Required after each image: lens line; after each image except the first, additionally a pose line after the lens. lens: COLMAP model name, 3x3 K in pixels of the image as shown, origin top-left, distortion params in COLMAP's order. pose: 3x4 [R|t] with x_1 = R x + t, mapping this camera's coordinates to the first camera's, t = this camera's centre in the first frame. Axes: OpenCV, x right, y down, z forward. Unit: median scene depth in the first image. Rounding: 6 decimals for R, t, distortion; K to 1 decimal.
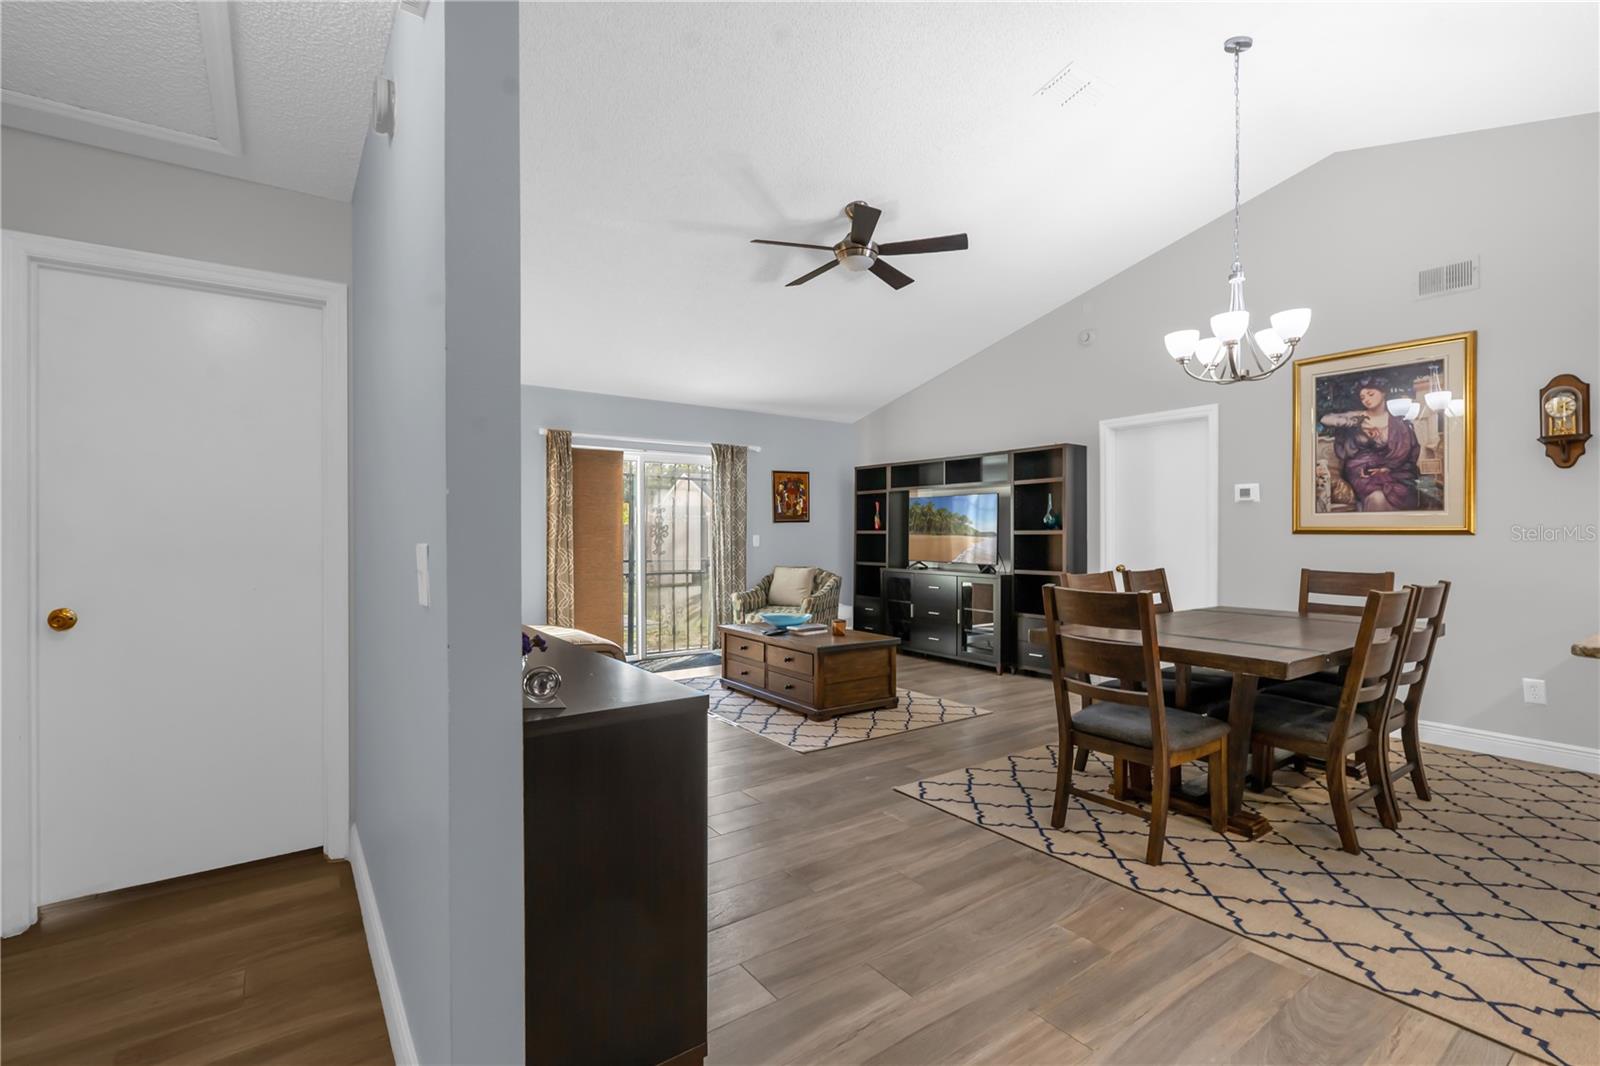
lens RADIAL K [[748.4, 0, 787.9], [0, 748.4, 528.5], [0, 0, 1]] dist [-0.001103, -0.000725]
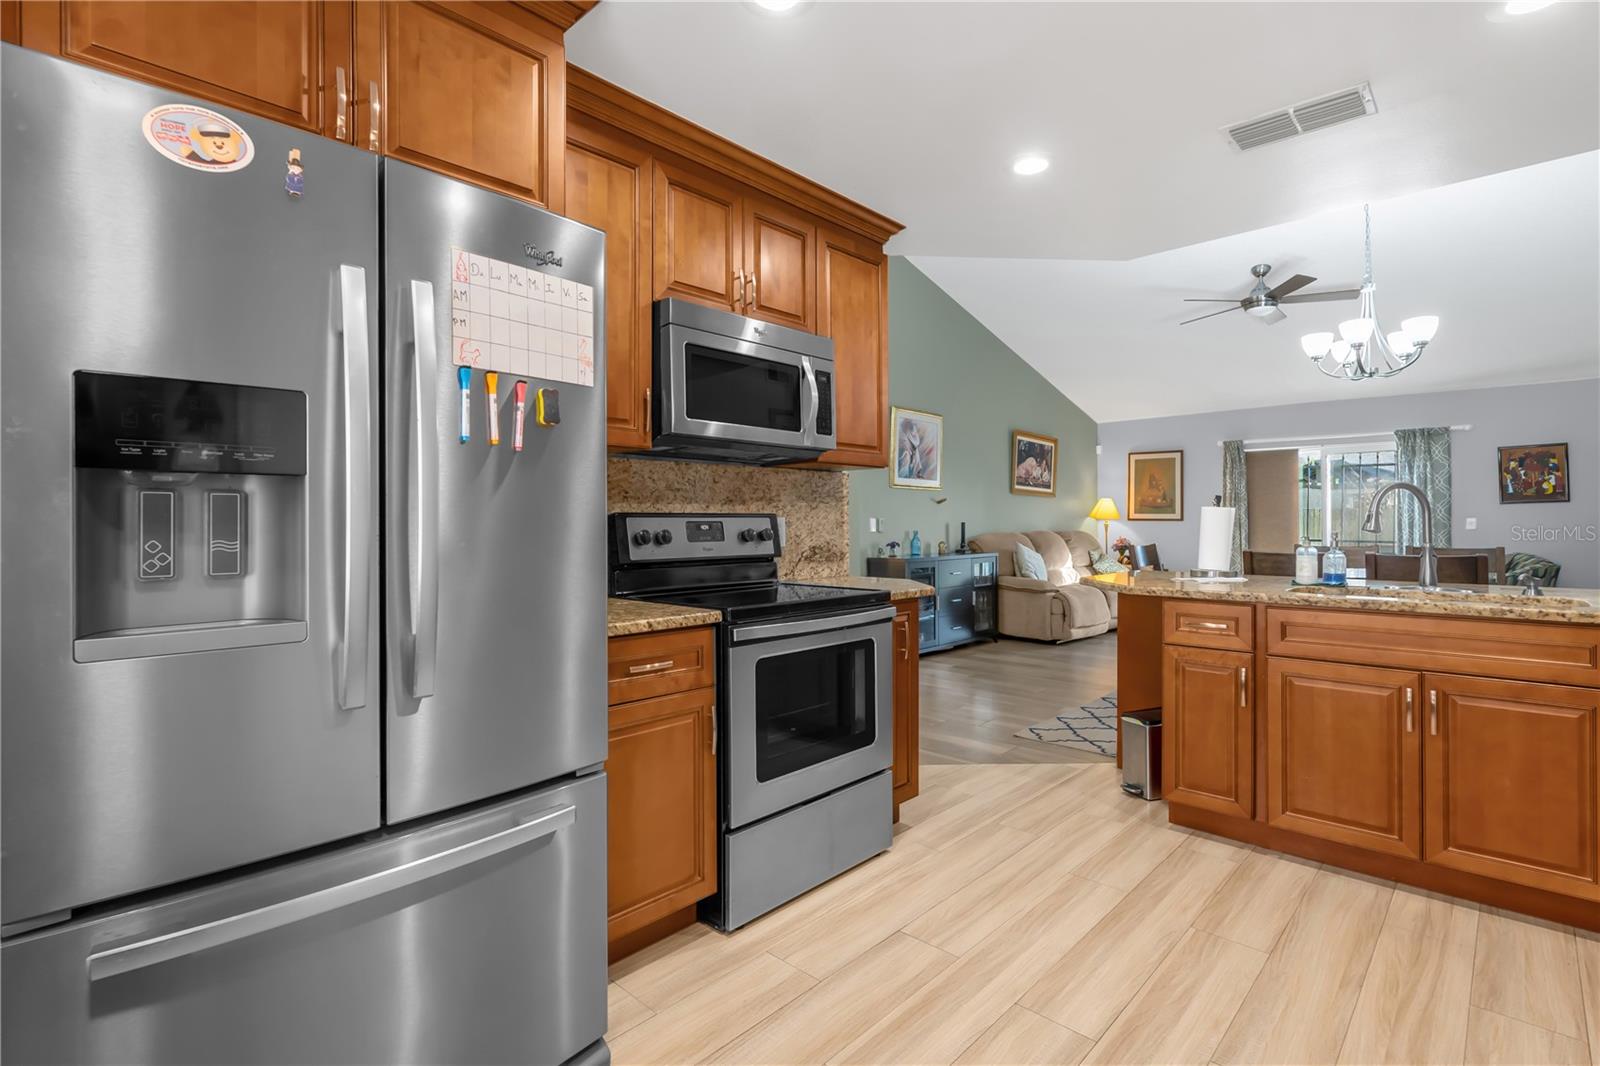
lens RADIAL K [[748.4, 0, 806.6], [0, 748.4, 517.4], [0, 0, 1]] dist [-0.001103, -0.000725]
pose [[0.193520, -0.005694, -0.981080, 0.812670], [0.008518, 0.999955, -0.004124, 0.006245], [0.981059, -0.007559, 0.193560, -0.017500]]
